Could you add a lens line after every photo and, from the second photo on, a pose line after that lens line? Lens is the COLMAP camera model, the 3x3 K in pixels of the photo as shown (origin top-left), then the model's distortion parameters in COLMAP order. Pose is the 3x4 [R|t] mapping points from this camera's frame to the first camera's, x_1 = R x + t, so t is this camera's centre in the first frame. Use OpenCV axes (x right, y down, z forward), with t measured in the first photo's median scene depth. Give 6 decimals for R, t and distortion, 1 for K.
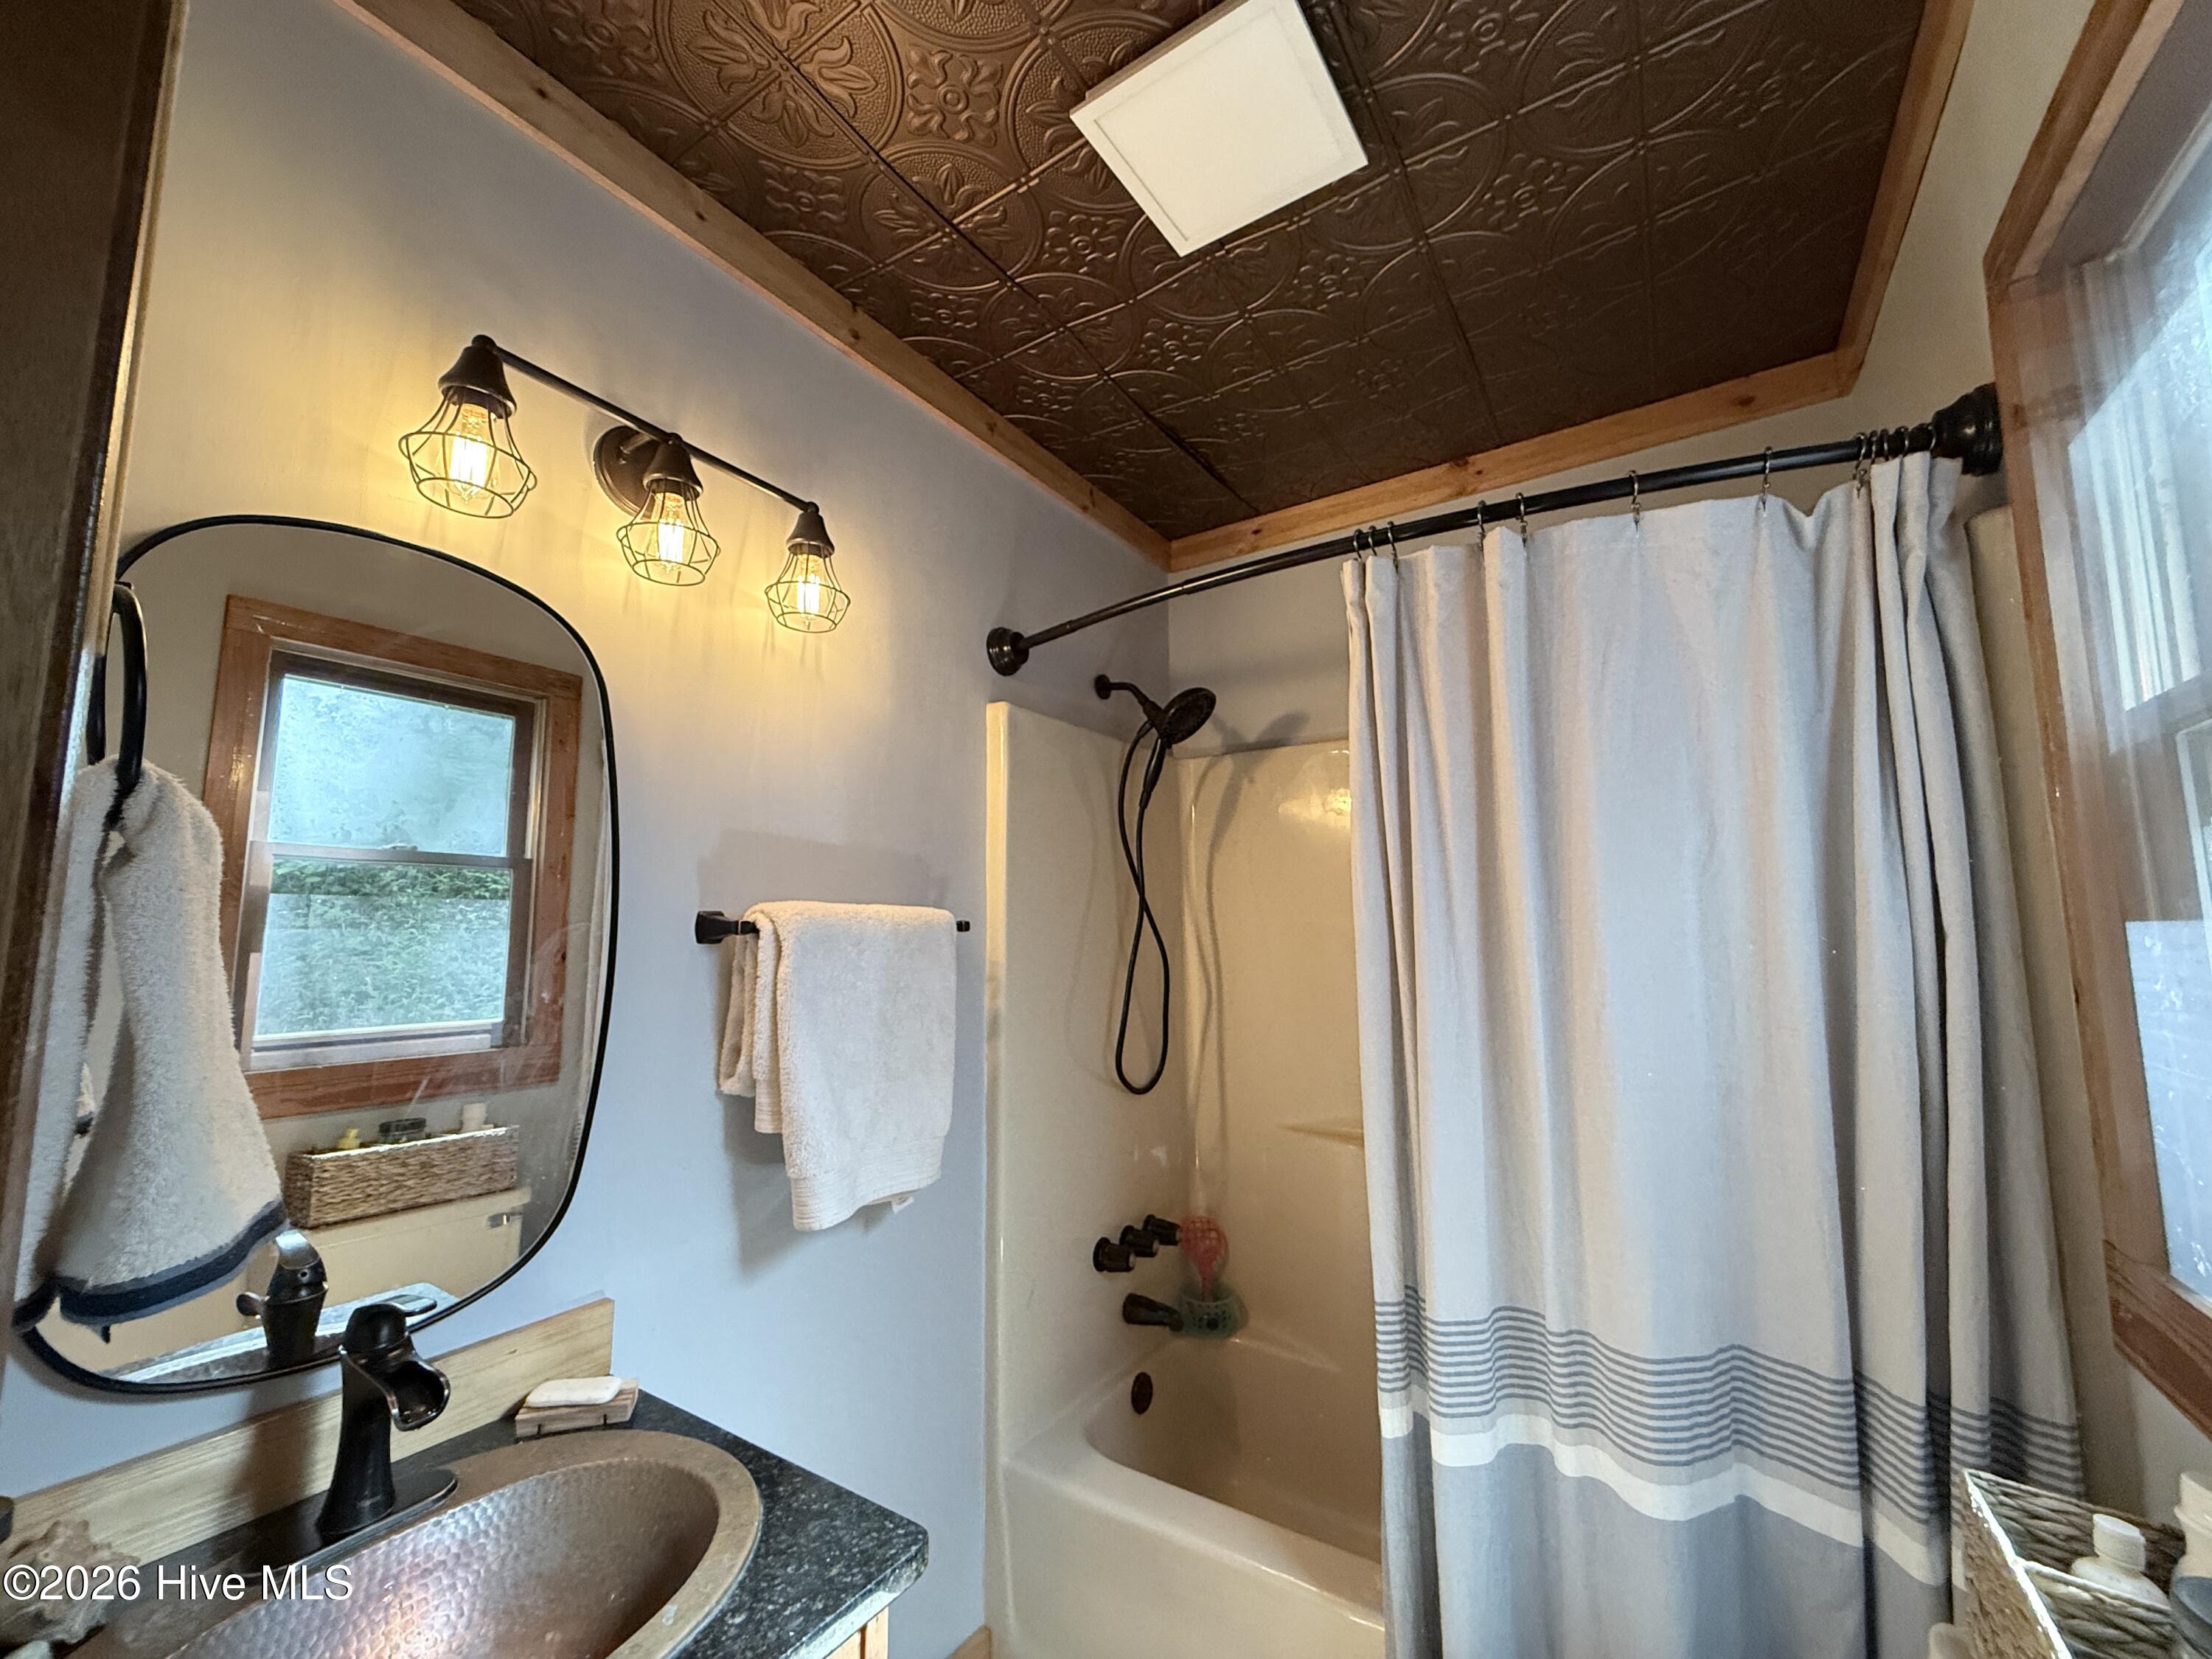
lens RADIAL K [[882.6, 0, 1106.0], [0, 882.6, 829.5], [0, 0, 1]] dist [0.000113, 0.000292]
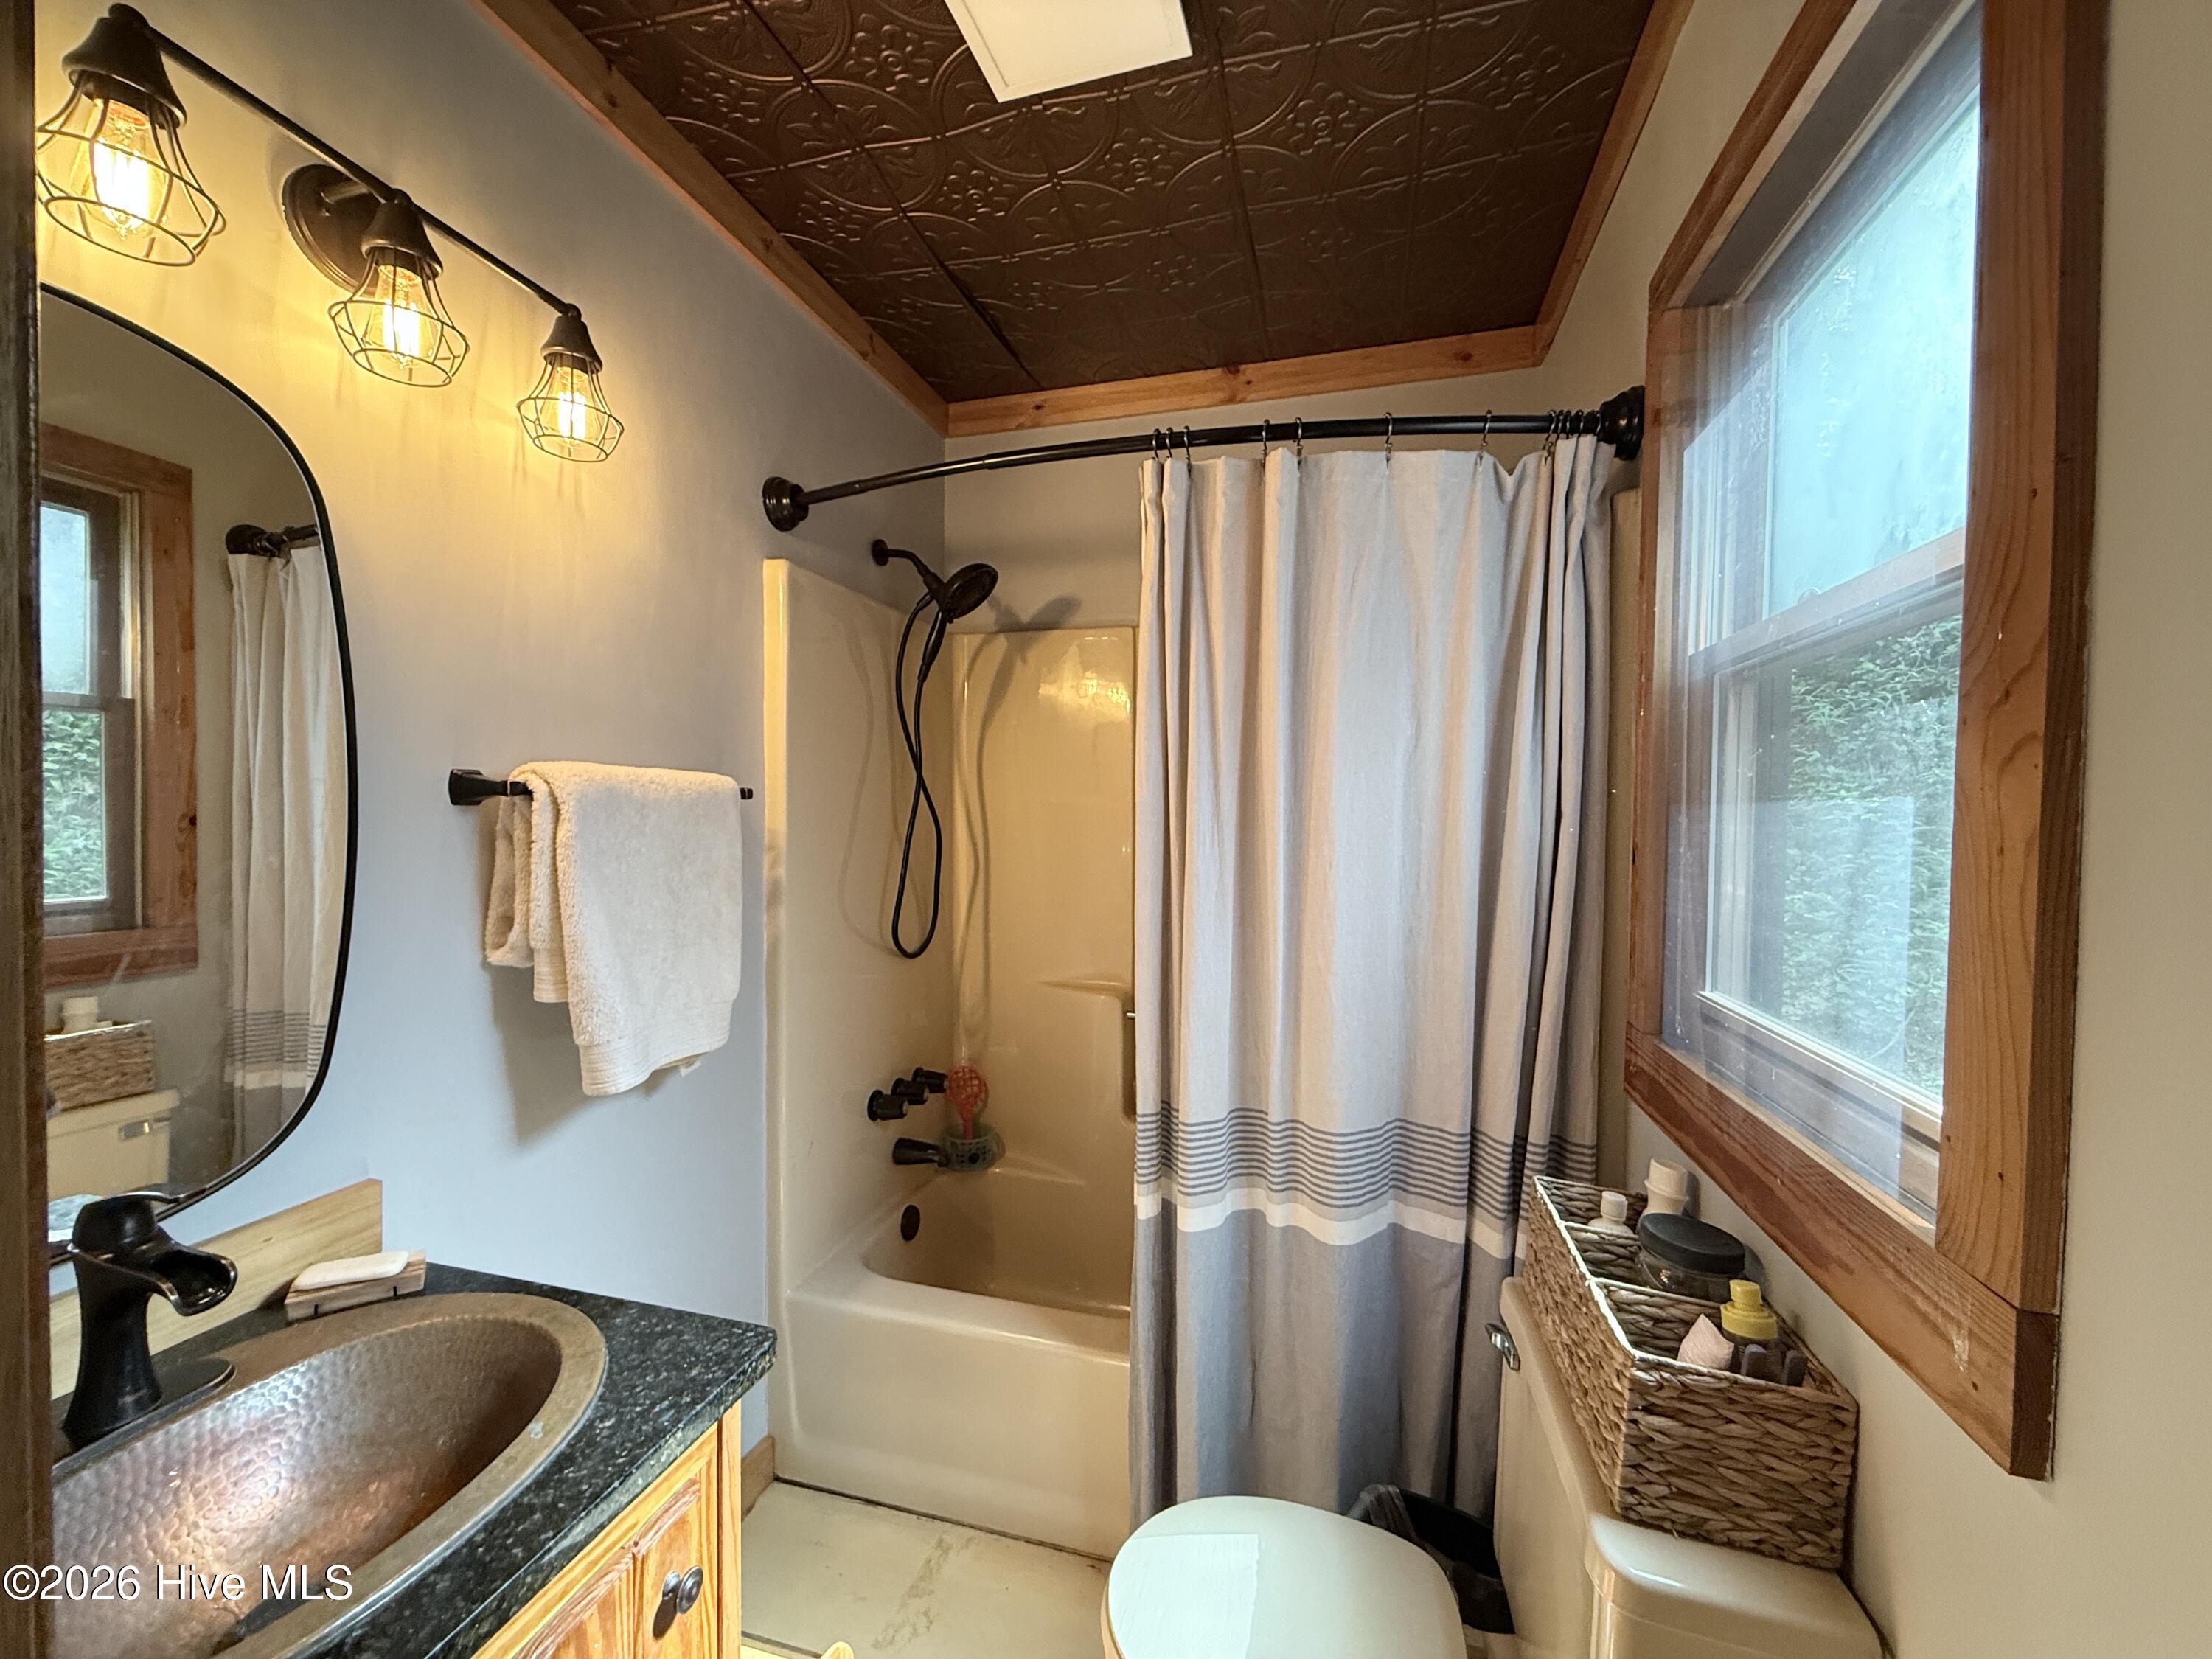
lens RADIAL K [[882.6, 0, 1106.0], [0, 882.6, 829.5], [0, 0, 1]] dist [0.000113, 0.000292]
pose [[0.953882, 0.009831, 0.300022, -0.096145], [-0.051126, 0.990182, 0.130102, 0.002172], [-0.295797, -0.139440, 0.945019, -0.057626]]
